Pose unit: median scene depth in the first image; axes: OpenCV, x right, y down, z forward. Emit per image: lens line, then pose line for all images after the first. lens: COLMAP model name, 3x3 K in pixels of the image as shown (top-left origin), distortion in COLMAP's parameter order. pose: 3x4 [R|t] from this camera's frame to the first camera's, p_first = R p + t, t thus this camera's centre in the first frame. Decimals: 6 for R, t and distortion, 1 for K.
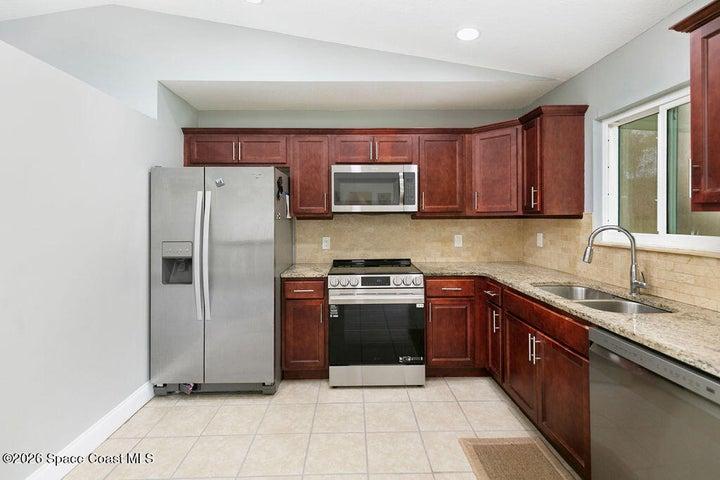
lens RADIAL K [[331.2, 0, 361.1], [0, 331.2, 214.3], [0, 0, 1]] dist [0.006129, -0.000430]
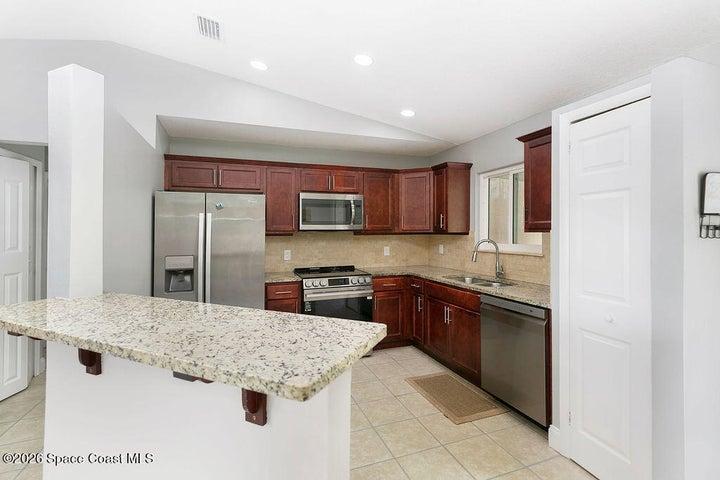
lens RADIAL K [[331.2, 0, 360.7], [0, 331.2, 228.9], [0, 0, 1]] dist [0.006129, -0.000430]
pose [[0.944908, 0.001950, 0.327331, -0.312148], [-0.003076, 0.999991, 0.002920, -0.016924], [-0.327323, -0.003766, 0.944905, -0.297196]]
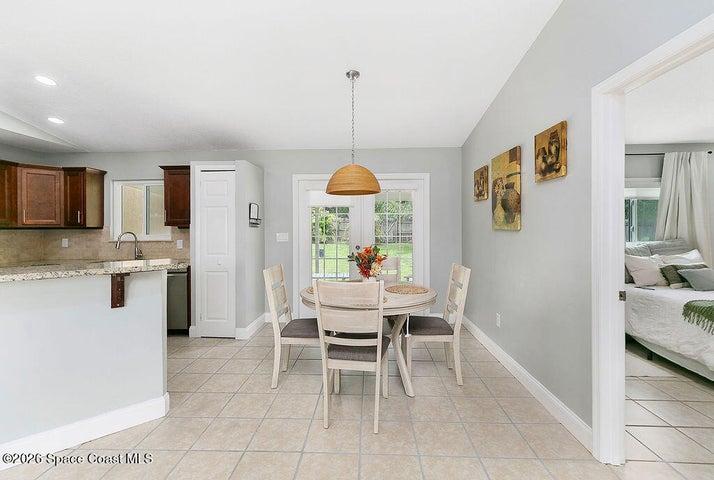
lens RADIAL K [[330.5, 0, 359.1], [0, 330.5, 237.3], [0, 0, 1]] dist [0.004317, 0.000280]
pose [[0.055189, -0.022242, 0.998228, -1.100262], [-0.008824, 0.999702, 0.022763, 0.004315], [-0.998437, -0.010064, 0.054976, -0.552916]]
